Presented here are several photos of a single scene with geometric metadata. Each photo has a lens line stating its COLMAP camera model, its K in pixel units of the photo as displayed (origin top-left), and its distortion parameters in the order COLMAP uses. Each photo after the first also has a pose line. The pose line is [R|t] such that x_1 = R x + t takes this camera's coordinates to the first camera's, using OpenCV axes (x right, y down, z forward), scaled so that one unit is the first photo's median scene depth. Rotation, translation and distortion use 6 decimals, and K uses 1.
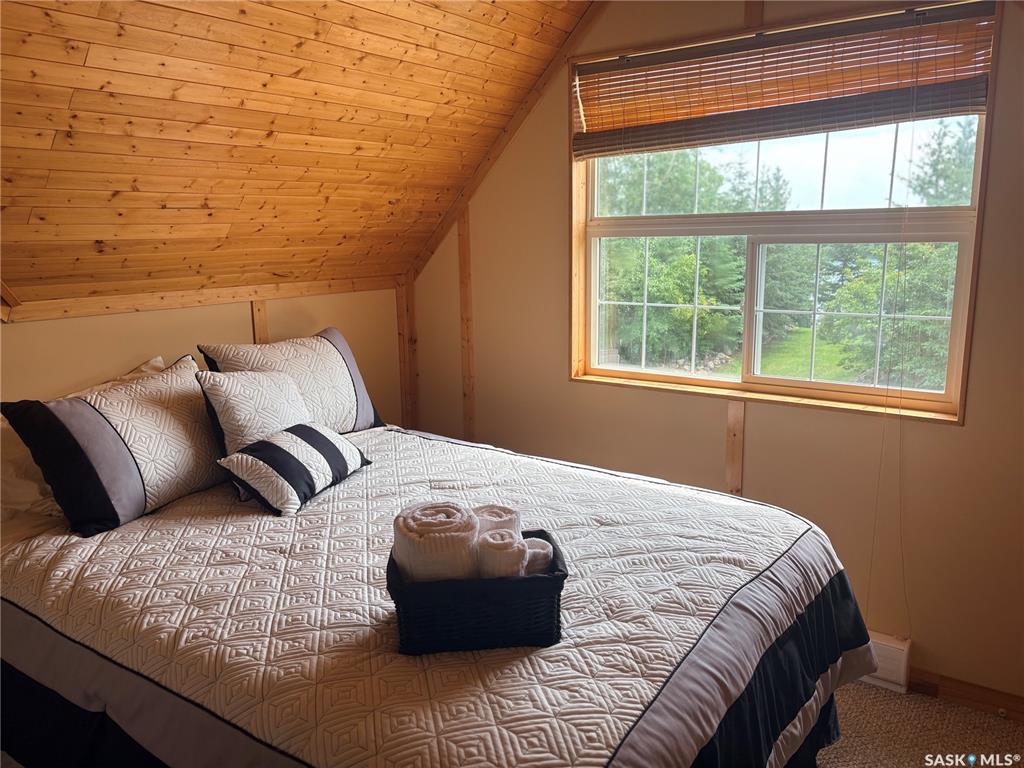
lens RADIAL K [[777.9, 0, 512.7], [0, 777.9, 383.3], [0, 0, 1]] dist [0.059611, -0.053643]
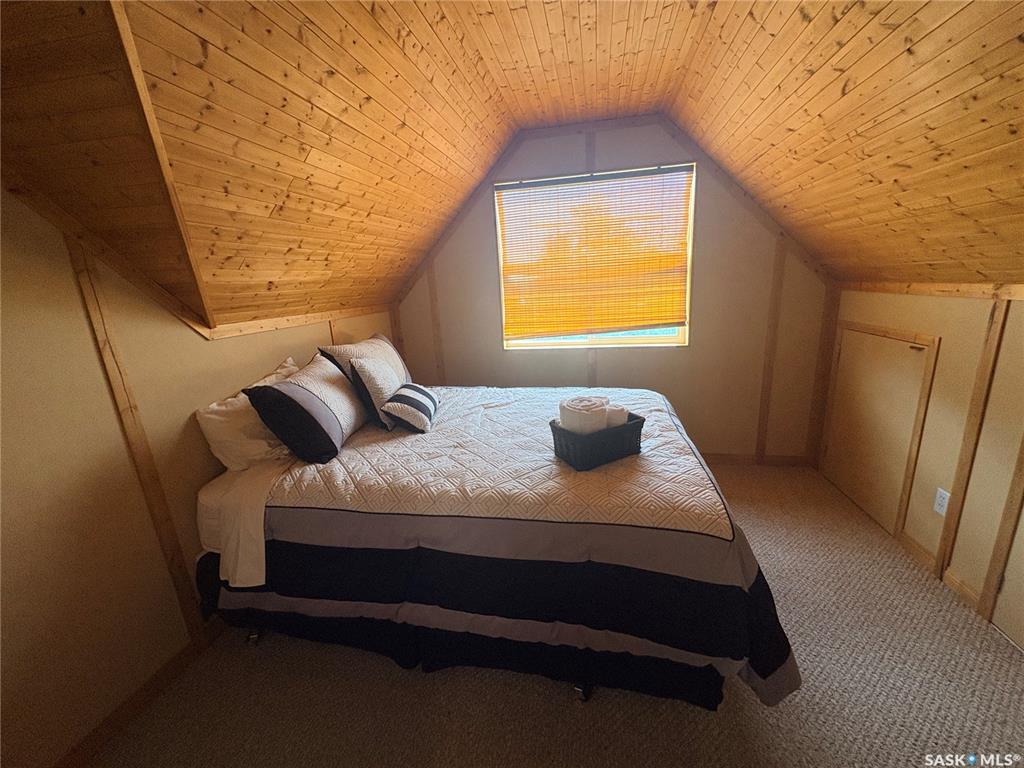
lens RADIAL K [[408.0, 0, 511.6], [0, 408.0, 383.3], [0, 0, 1]] dist [0.001547, -0.000206]
pose [[0.910171, -0.133444, 0.392150, -0.463309], [0.118936, 0.991015, 0.061182, 0.025324], [-0.396791, -0.009045, 0.917865, 0.081320]]
